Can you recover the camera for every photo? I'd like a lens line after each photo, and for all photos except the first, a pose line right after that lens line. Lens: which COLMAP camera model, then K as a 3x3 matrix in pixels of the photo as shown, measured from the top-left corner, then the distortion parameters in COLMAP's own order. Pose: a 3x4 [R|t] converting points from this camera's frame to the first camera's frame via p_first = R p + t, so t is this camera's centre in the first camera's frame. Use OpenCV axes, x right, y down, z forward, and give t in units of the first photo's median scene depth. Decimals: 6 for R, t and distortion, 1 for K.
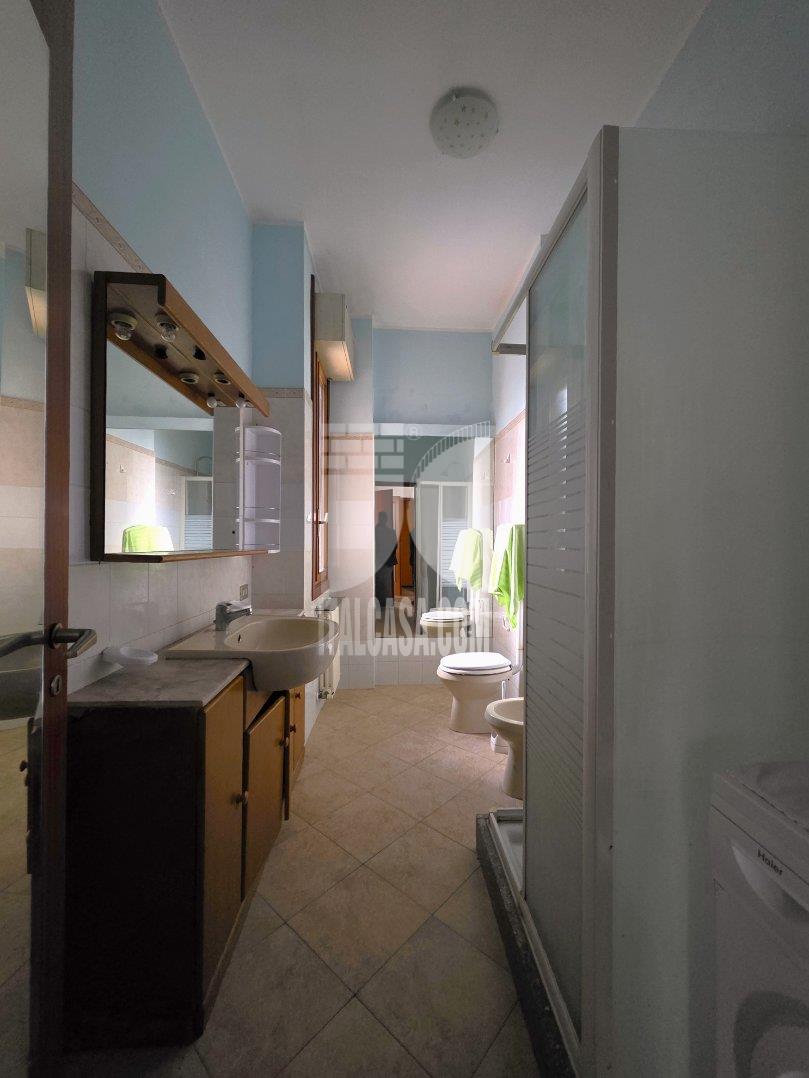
lens RADIAL K [[429.5, 0, 411.1], [0, 429.5, 543.6], [0, 0, 1]] dist [-0.002364, 0.000361]
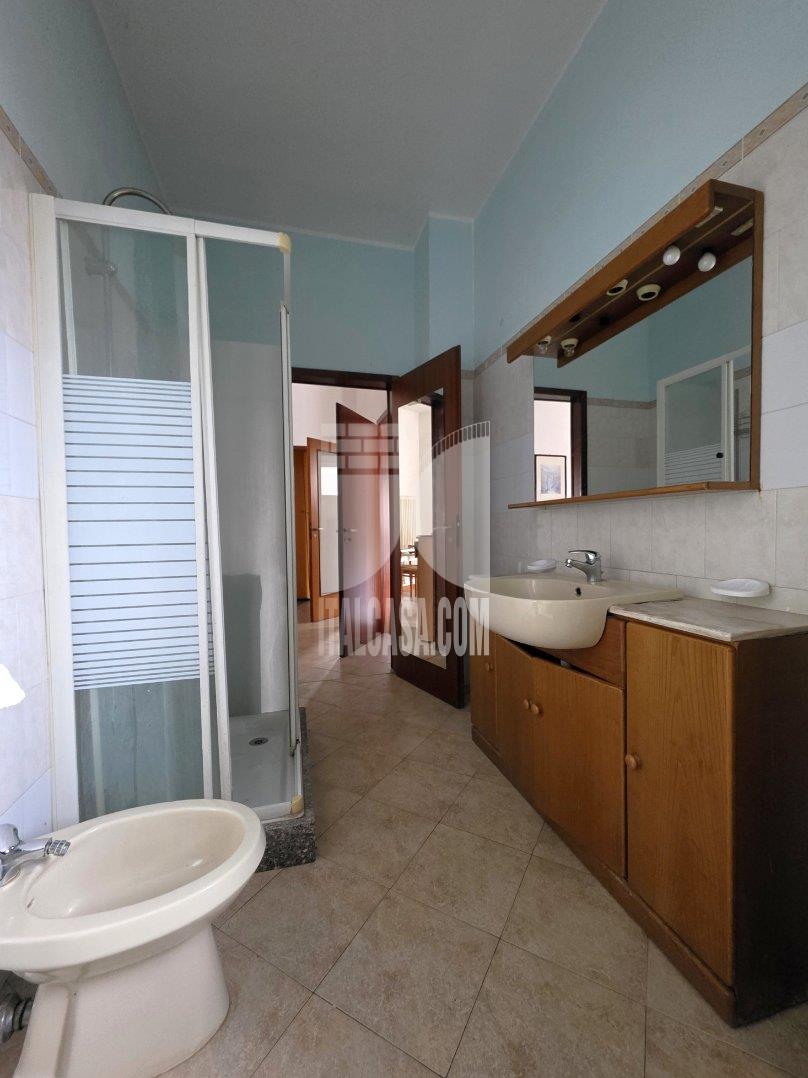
lens RADIAL K [[429.5, 0, 410.6], [0, 429.5, 543.6], [0, 0, 1]] dist [-0.002364, 0.000361]
pose [[-0.976513, 0.014805, -0.214949, 0.140099], [0.007748, 0.999404, 0.033640, 0.083786], [0.215319, 0.031184, -0.976046, 1.797615]]
